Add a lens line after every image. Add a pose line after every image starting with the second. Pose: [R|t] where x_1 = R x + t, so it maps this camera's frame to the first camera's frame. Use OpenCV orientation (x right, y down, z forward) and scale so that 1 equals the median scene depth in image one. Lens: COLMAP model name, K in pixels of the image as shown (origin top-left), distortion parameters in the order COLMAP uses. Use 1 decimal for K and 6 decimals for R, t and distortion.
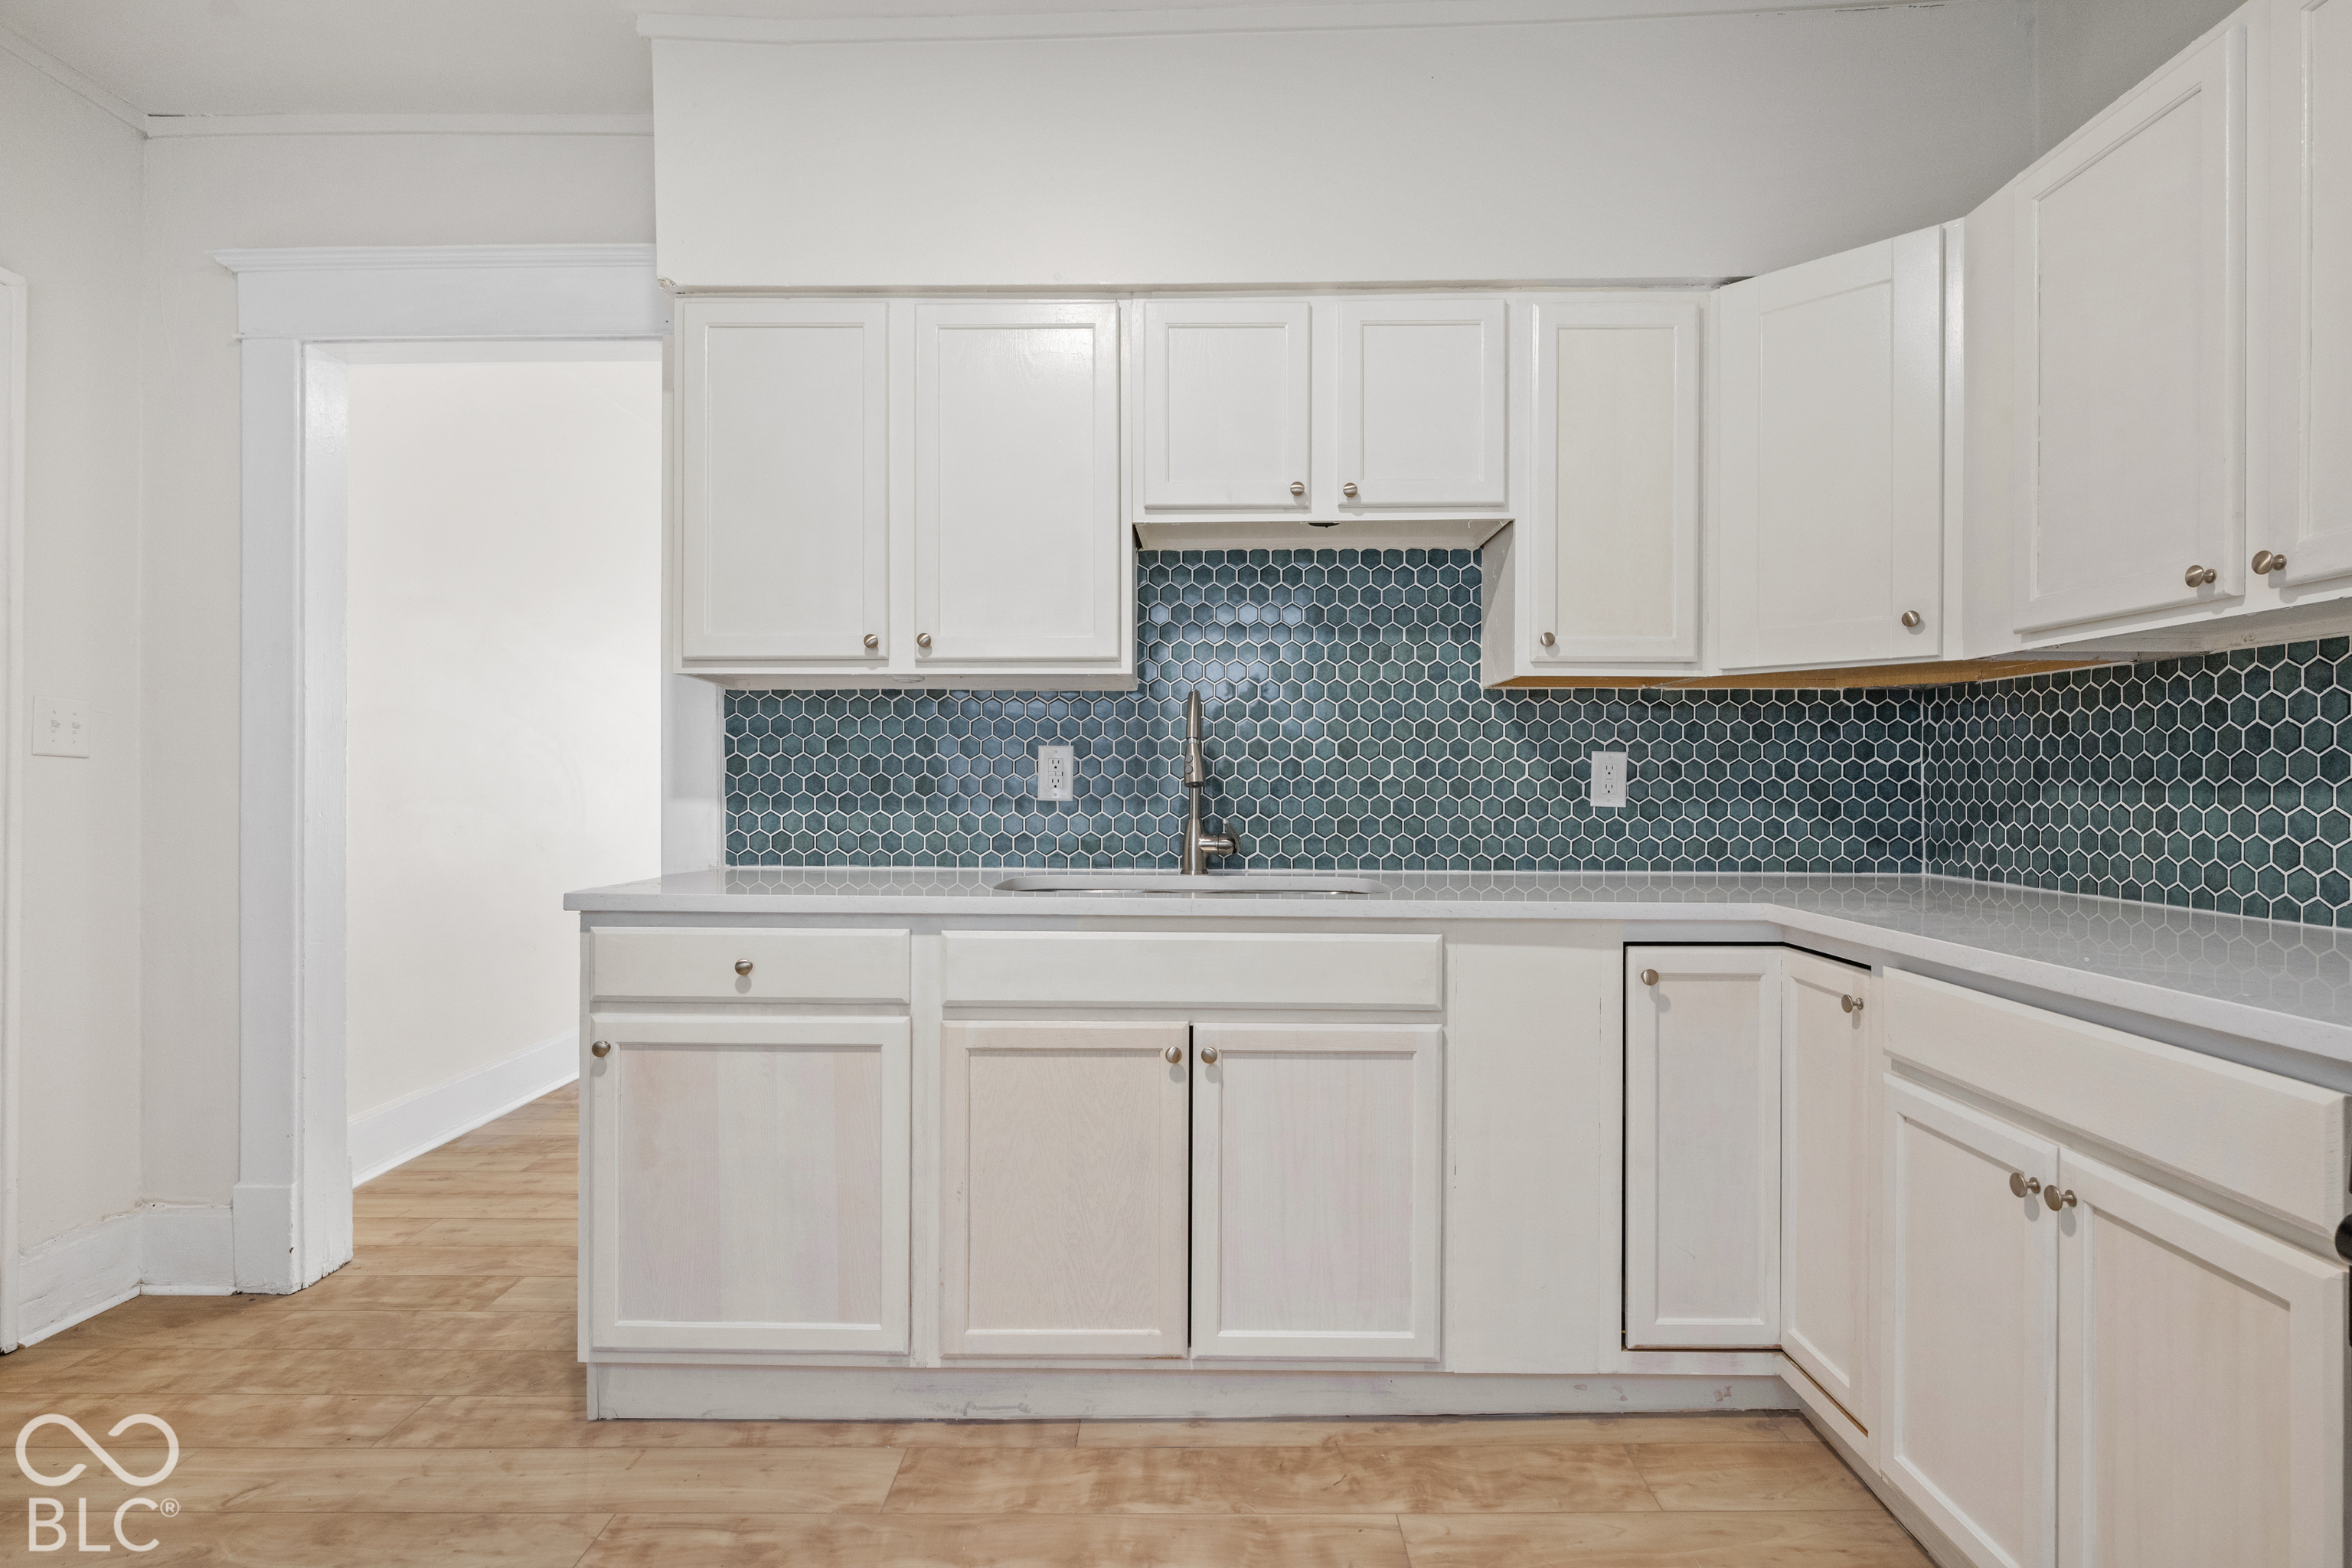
lens RADIAL K [[1195.3, 0, 1186.3], [0, 1195.3, 786.6], [0, 0, 1]] dist [-0.002444, -0.000458]
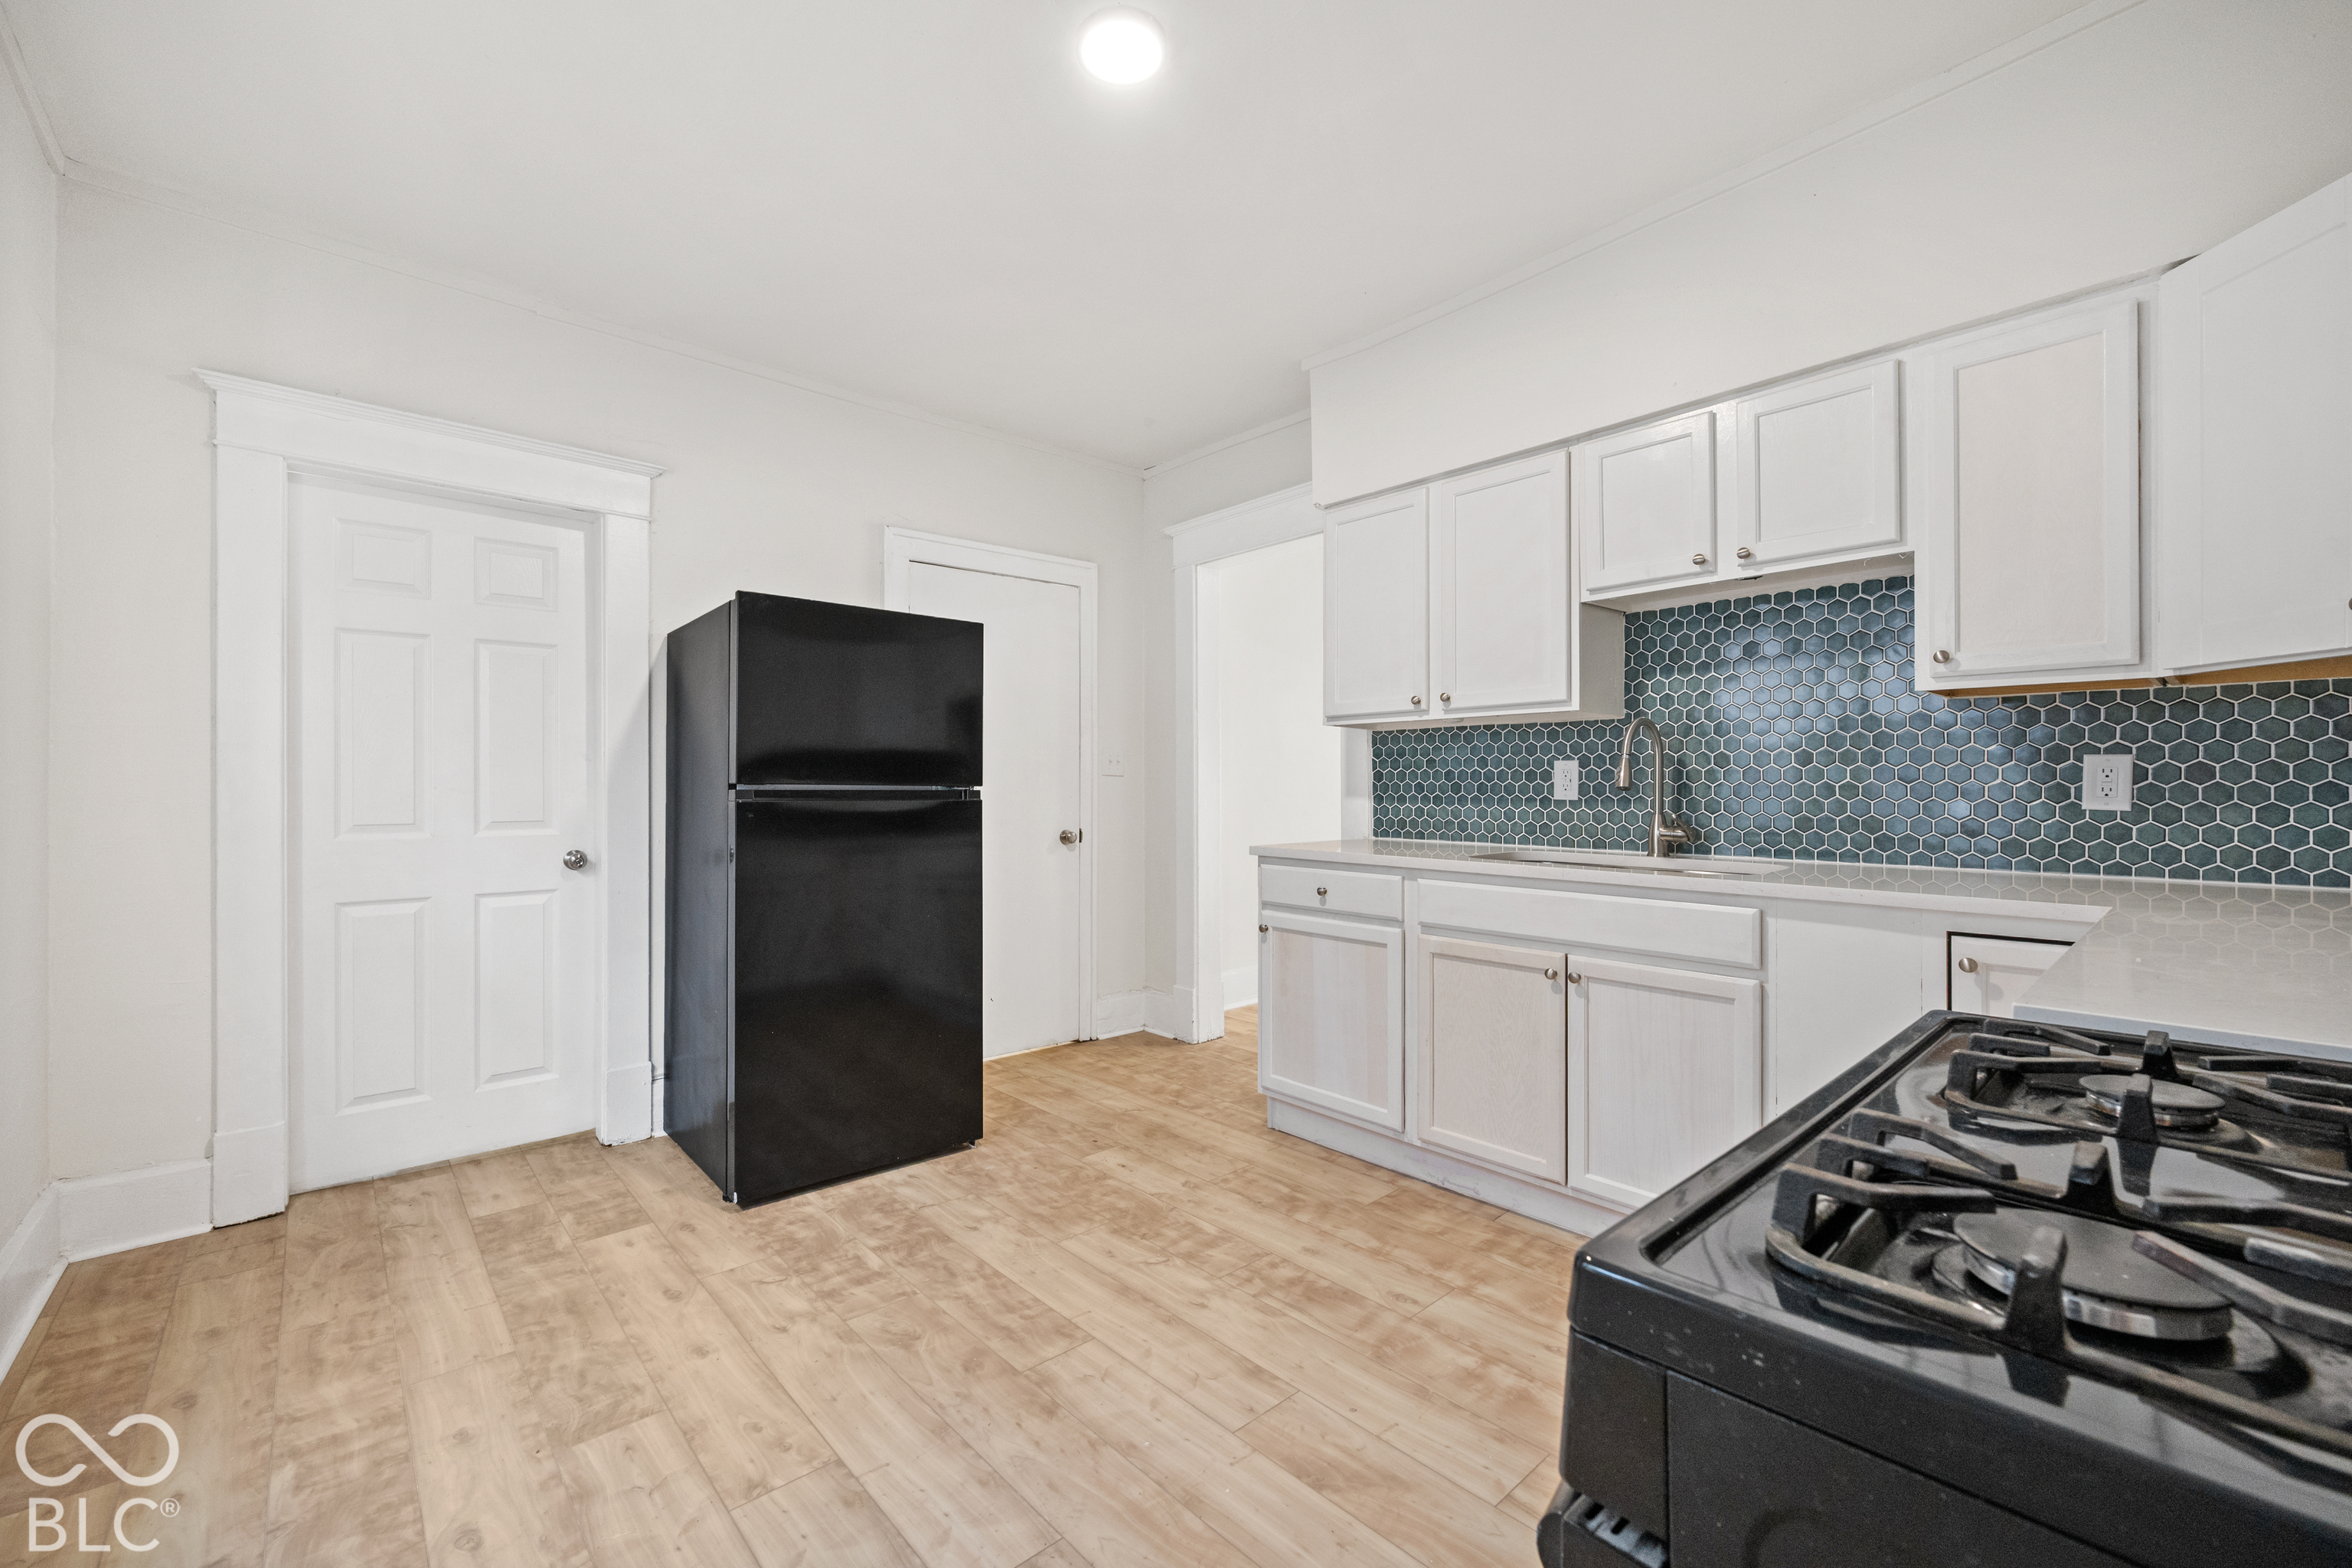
lens RADIAL K [[960.8, 0, 1182.7], [0, 960.8, 784.3], [0, 0, 1]] dist [0.000585, -0.000017]
pose [[0.677473, -0.003652, -0.735538, 0.460360], [0.003294, 0.999993, -0.001931, -0.006009], [0.735540, -0.001114, 0.677481, -0.108711]]
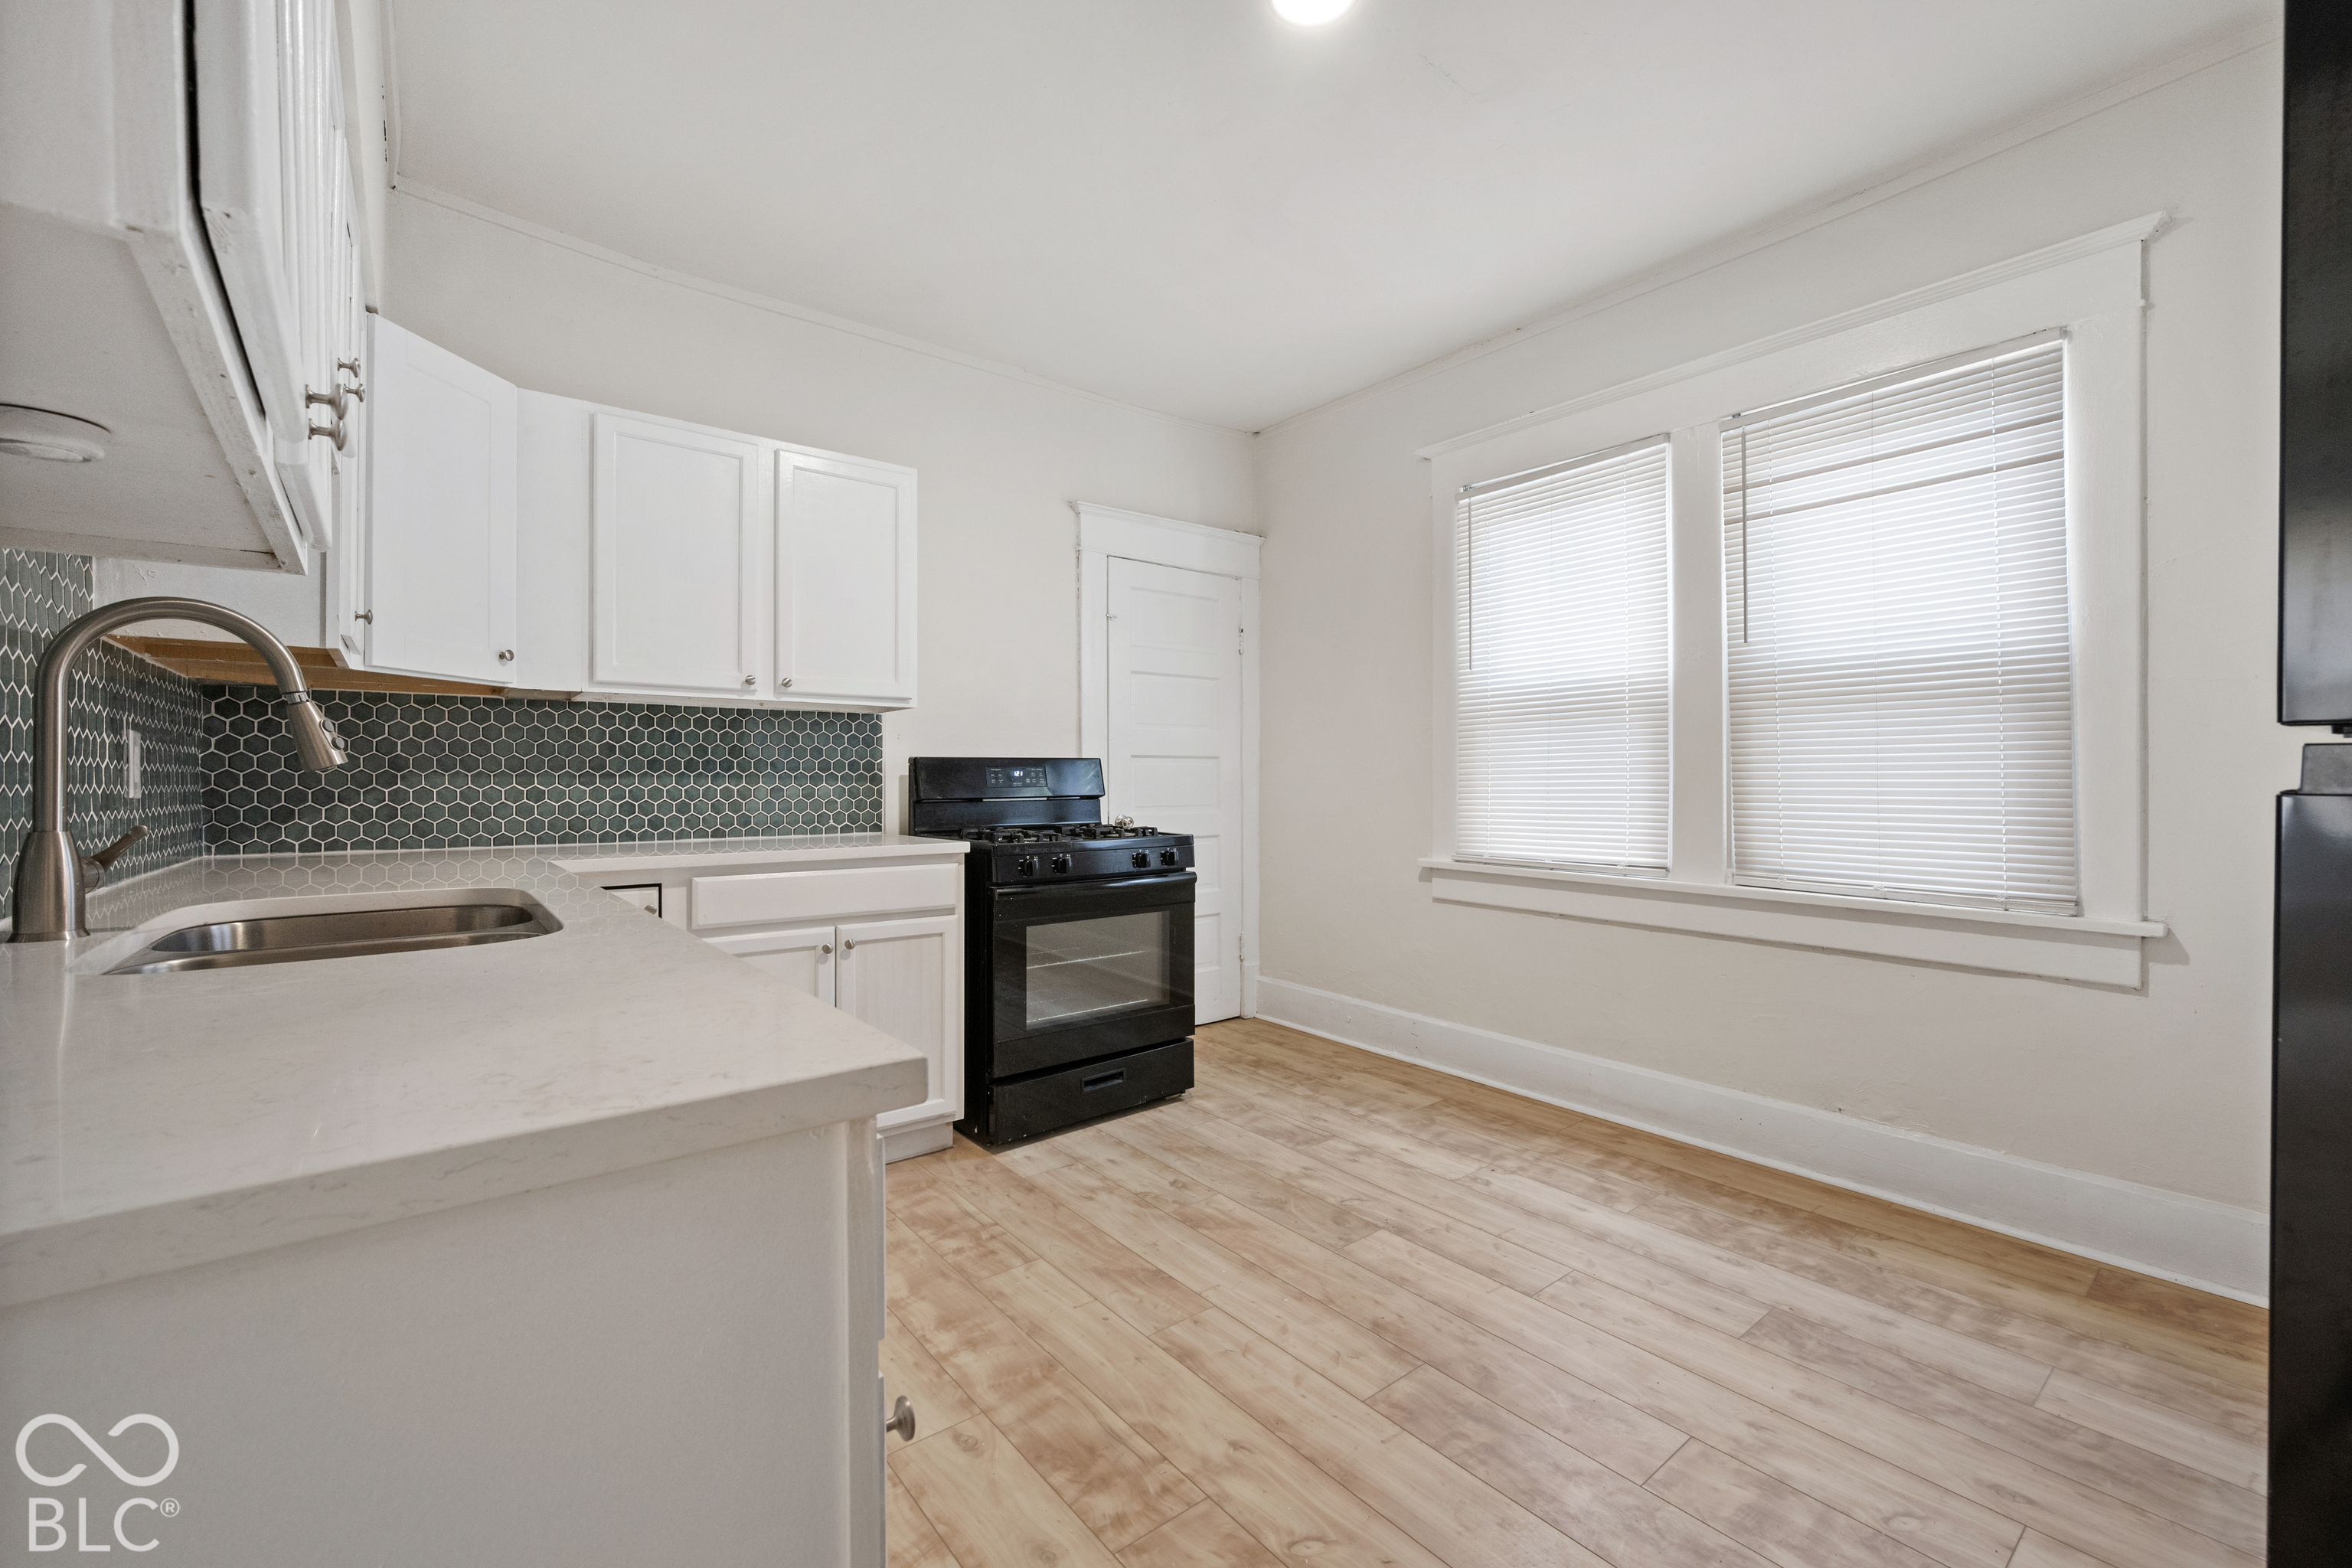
lens RADIAL K [[968.8, 0, 1186.1], [0, 968.8, 778.2], [0, 0, 1]] dist [-0.000562, -0.000174]
pose [[-0.635154, 0.002337, 0.772382, -0.669839], [0.004017, 0.999992, 0.000277, 0.006451], [-0.772375, 0.003279, -0.635158, 0.947319]]
